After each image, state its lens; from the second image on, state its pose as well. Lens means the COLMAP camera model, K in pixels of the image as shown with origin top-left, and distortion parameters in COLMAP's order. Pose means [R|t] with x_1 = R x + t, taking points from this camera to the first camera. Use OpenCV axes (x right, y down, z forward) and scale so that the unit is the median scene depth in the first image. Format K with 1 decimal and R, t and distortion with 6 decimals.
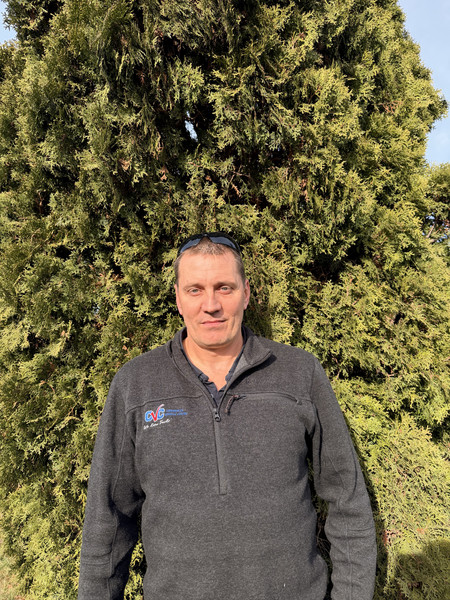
lens RADIAL K [[433.7, 0, 227.5], [0, 433.7, 300.8], [0, 0, 1]] dist [0.016746, -0.034512]
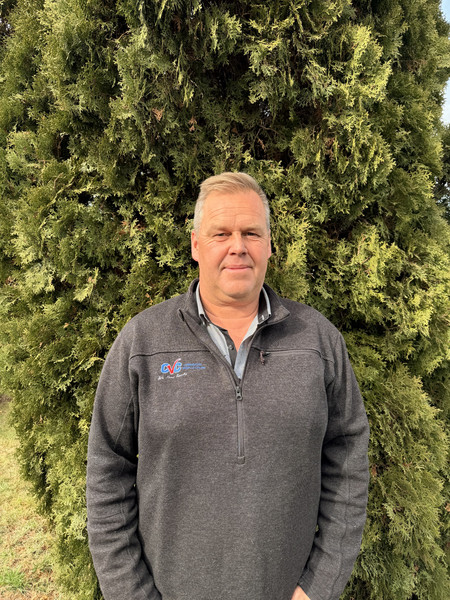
lens RADIAL K [[433.7, 0, 228.3], [0, 433.7, 300.7], [0, 0, 1]] dist [0.016746, -0.034512]
pose [[0.997917, 0.038454, 0.051795, -0.095697], [-0.044898, 0.990547, 0.129619, -0.023219], [-0.046321, -0.131675, 0.990210, -0.047710]]
